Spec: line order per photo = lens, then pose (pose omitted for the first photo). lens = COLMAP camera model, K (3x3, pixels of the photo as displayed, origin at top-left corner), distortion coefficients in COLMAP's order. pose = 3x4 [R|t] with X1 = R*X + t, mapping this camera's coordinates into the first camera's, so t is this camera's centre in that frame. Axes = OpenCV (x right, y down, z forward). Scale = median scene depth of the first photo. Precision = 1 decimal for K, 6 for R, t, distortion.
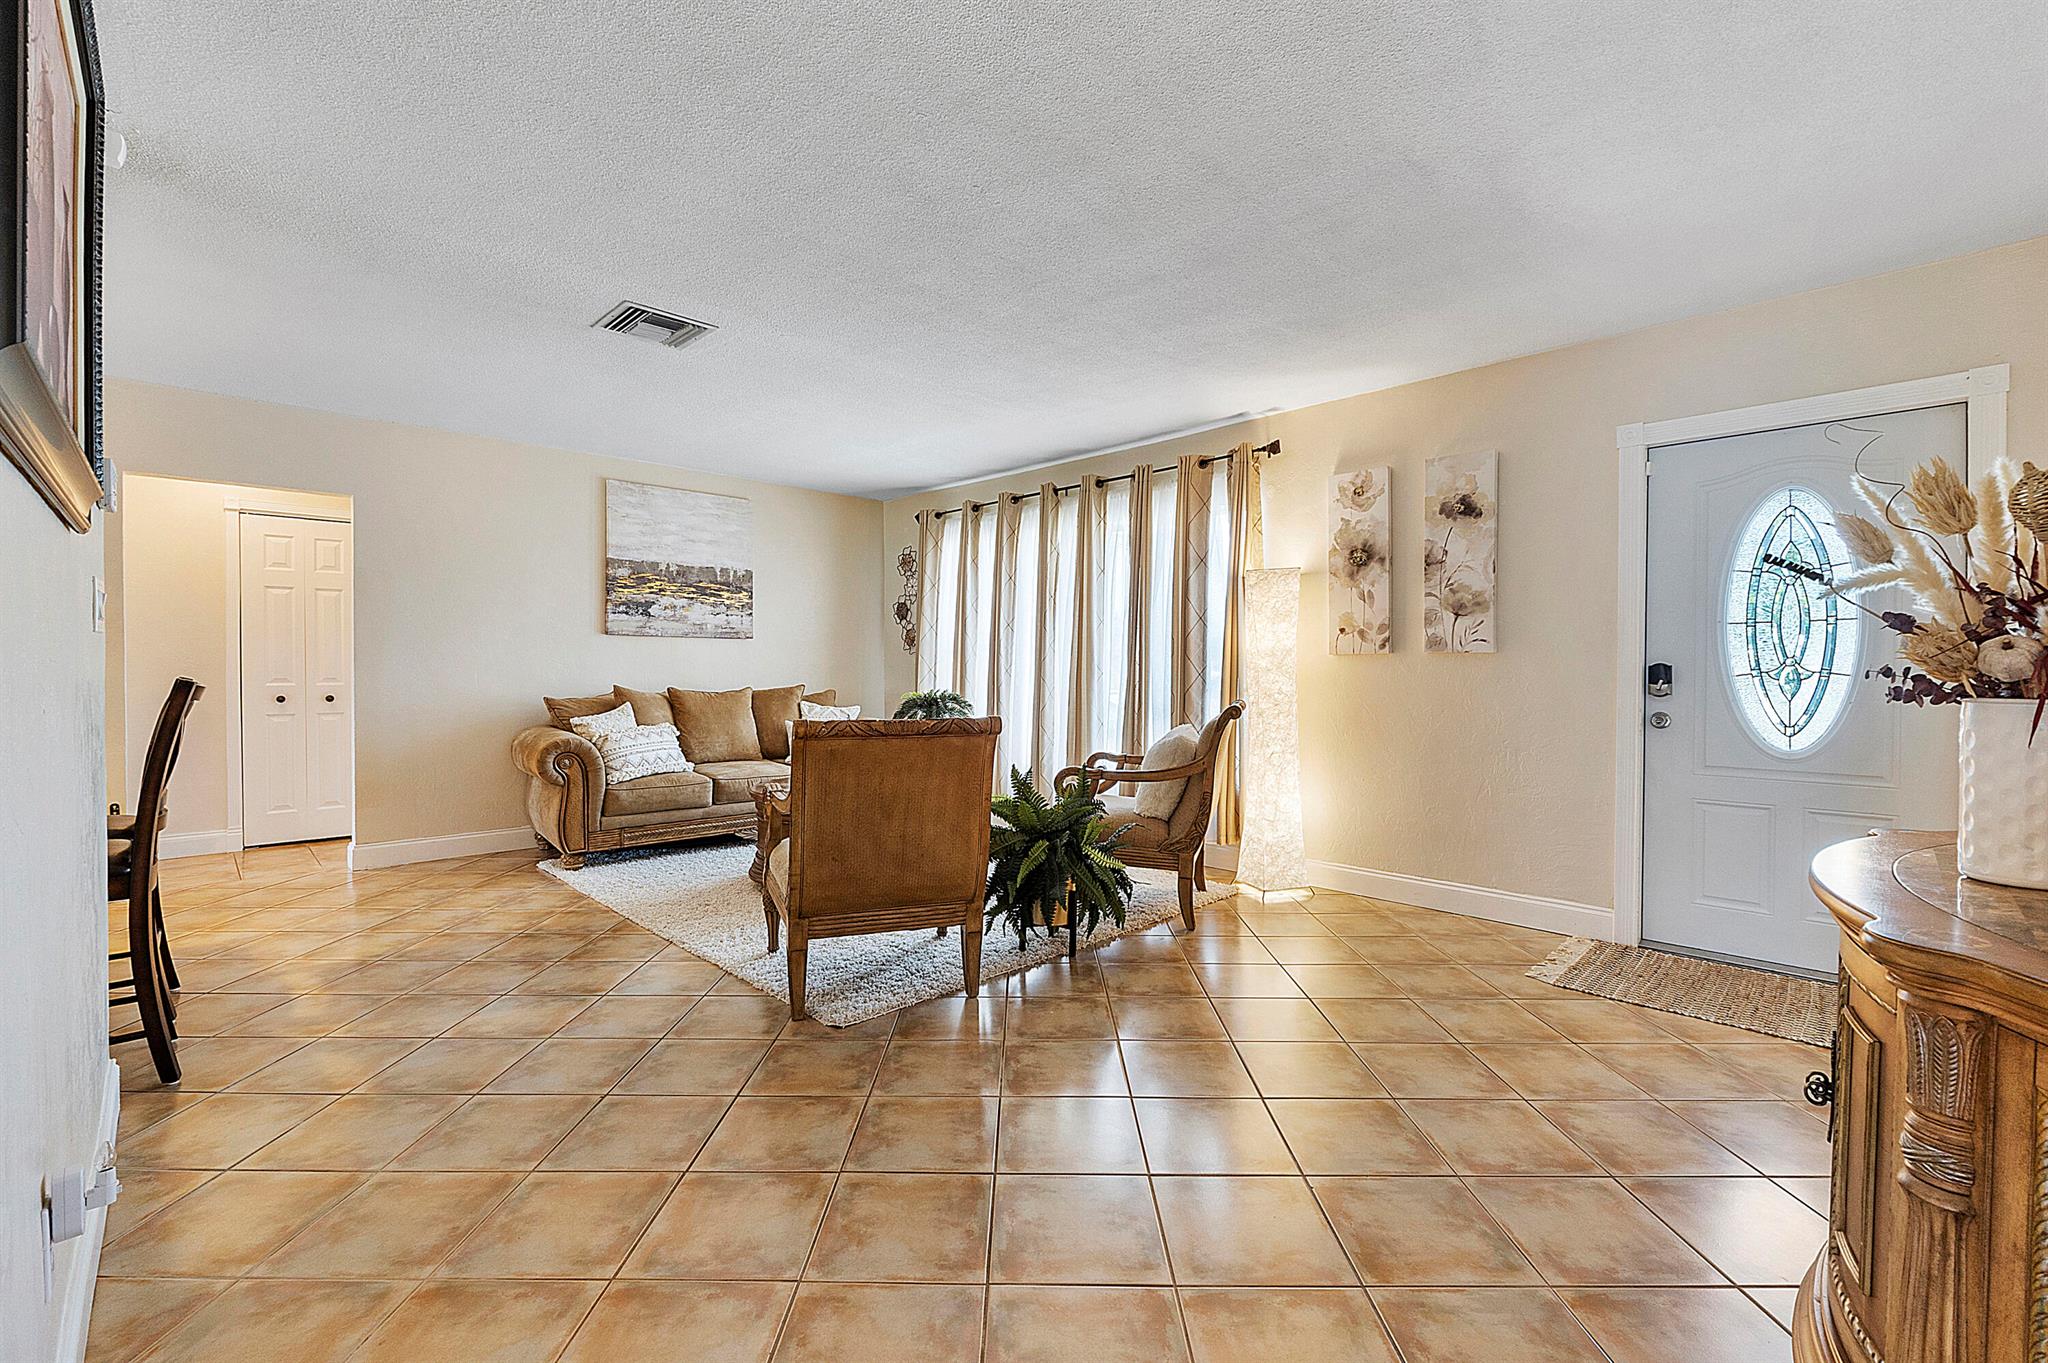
lens RADIAL K [[866.5, 0, 1028.7], [0, 866.5, 674.3], [0, 0, 1]] dist [-0.005790, -0.000969]
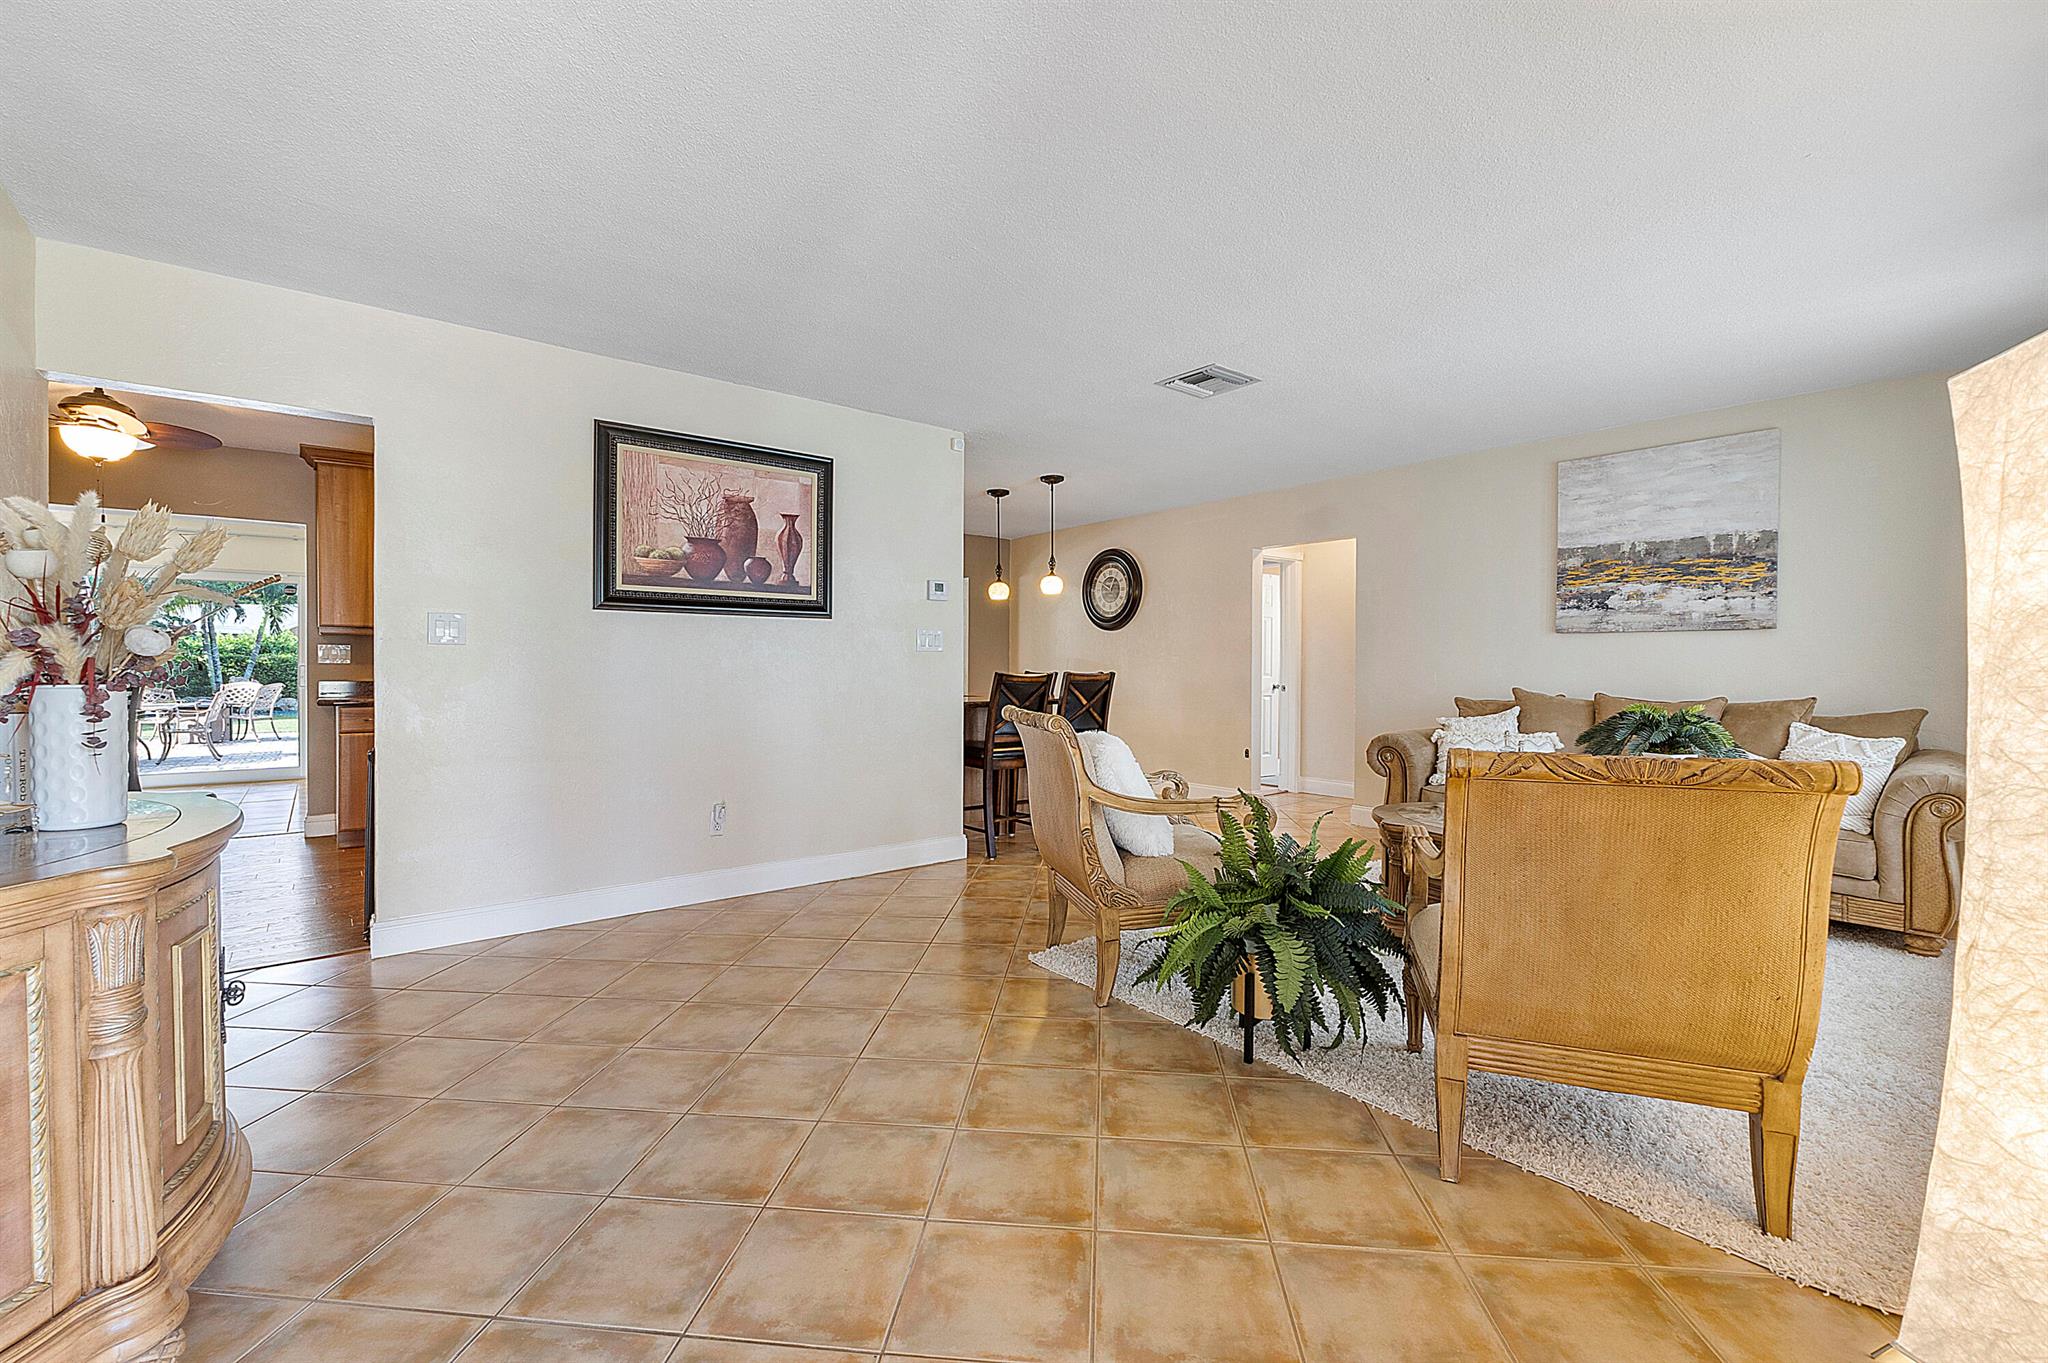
lens RADIAL K [[866.5, 0, 1020.3], [0, 866.5, 678.5], [0, 0, 1]] dist [-0.005790, -0.000969]
pose [[-0.104091, 0.016766, -0.994426, 0.465069], [-0.012247, 0.999760, 0.018138, -0.007246], [0.994492, 0.014067, -0.103861, 0.515832]]
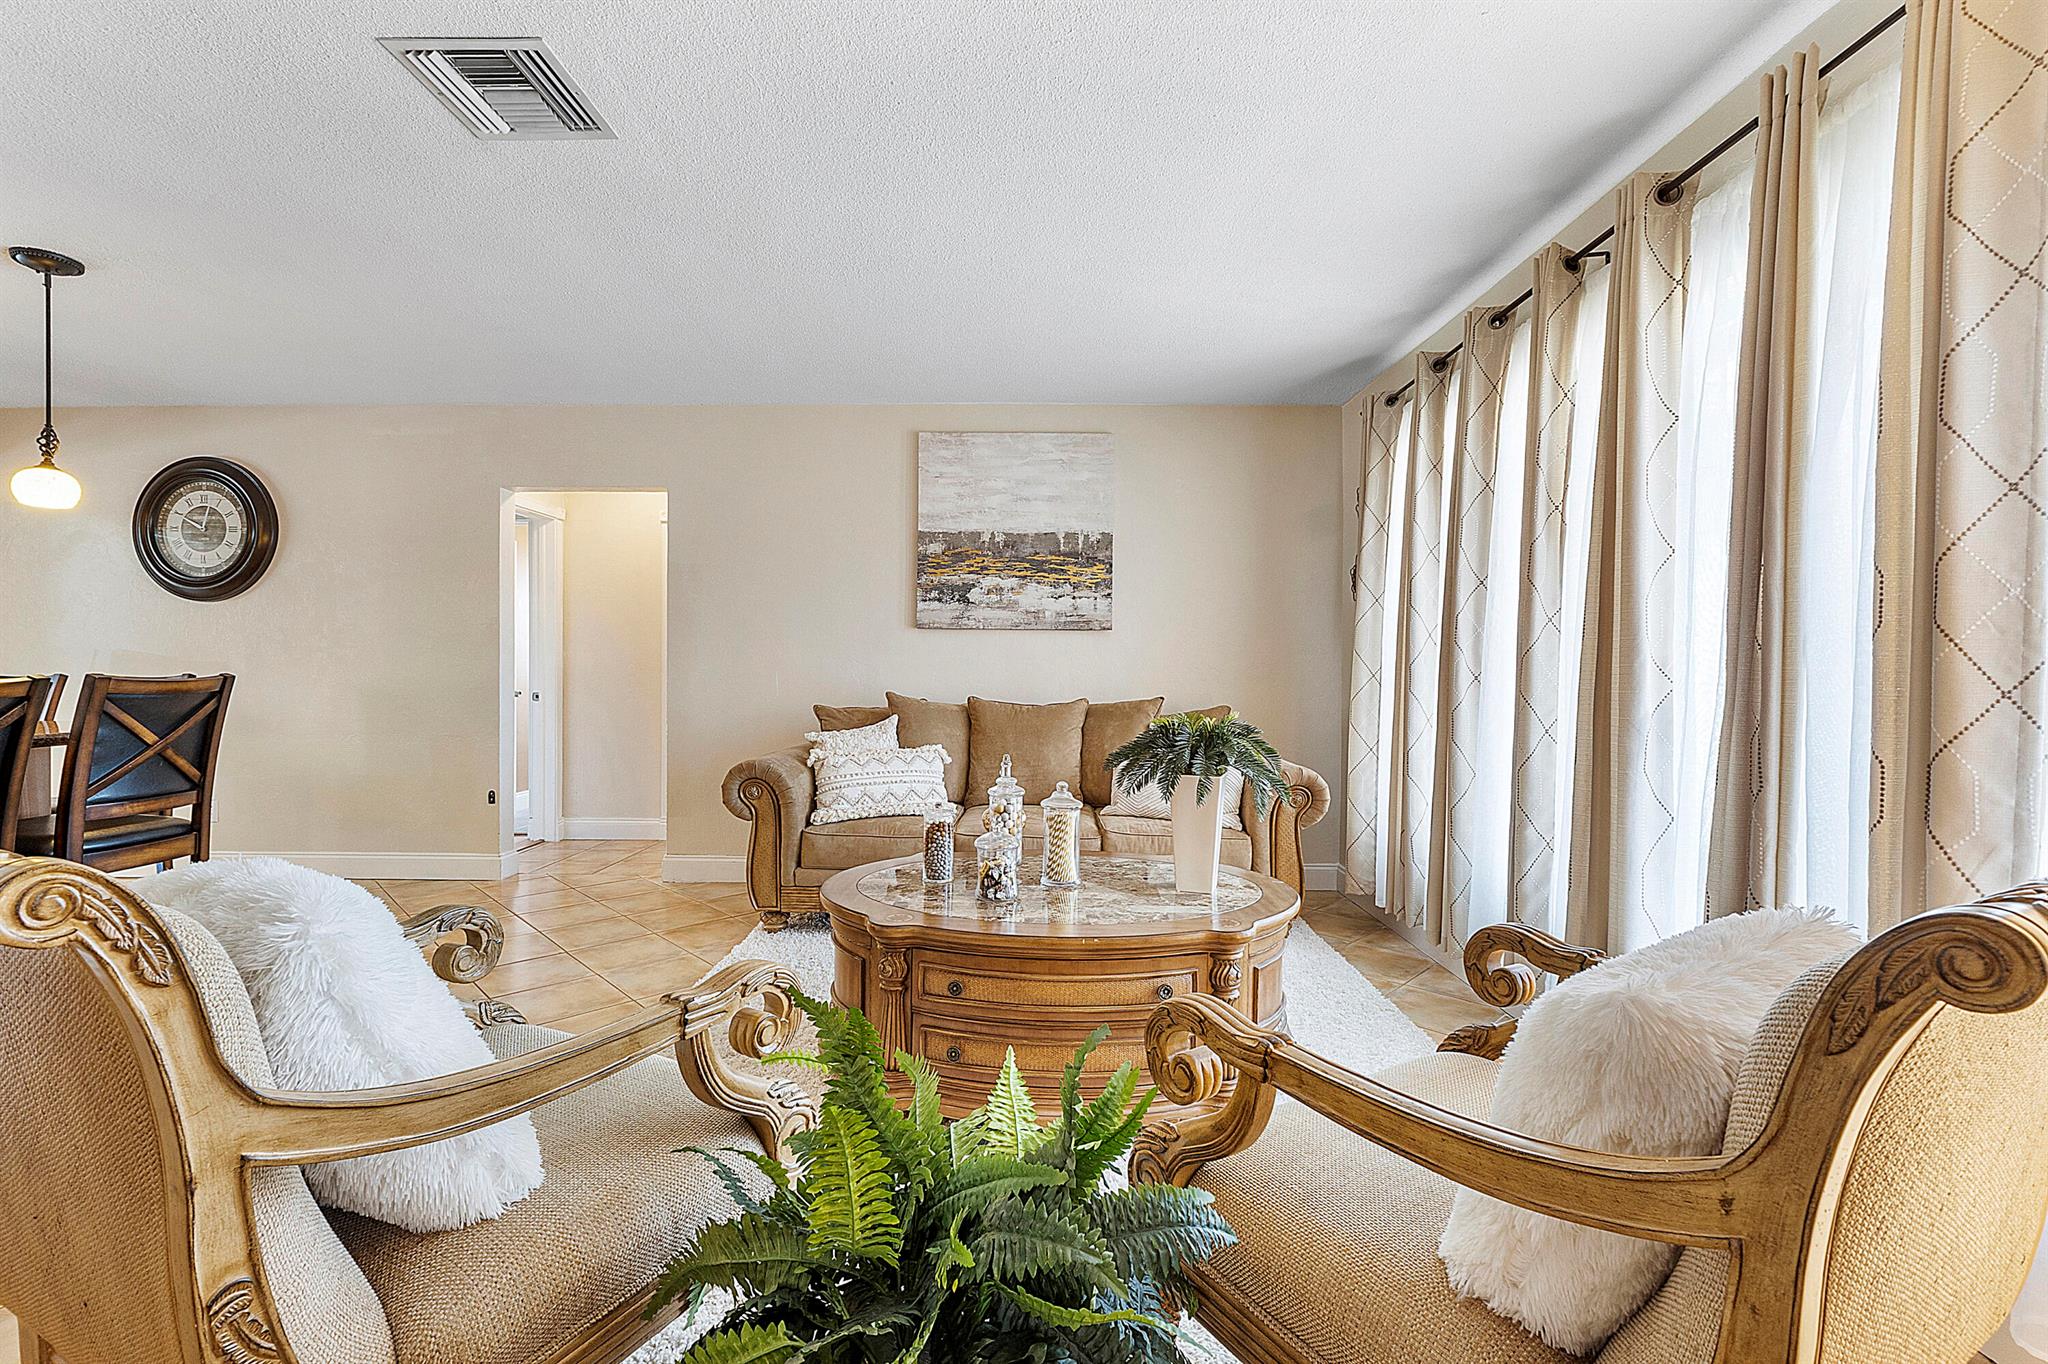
lens RADIAL K [[866.5, 0, 1025.8], [0, 866.5, 675.9], [0, 0, 1]] dist [-0.005790, -0.000969]
pose [[0.701847, 0.009109, -0.712269, 0.144907], [-0.013446, 0.999909, -0.000461, -0.003045], [0.712201, 0.009901, 0.701906, 0.497630]]
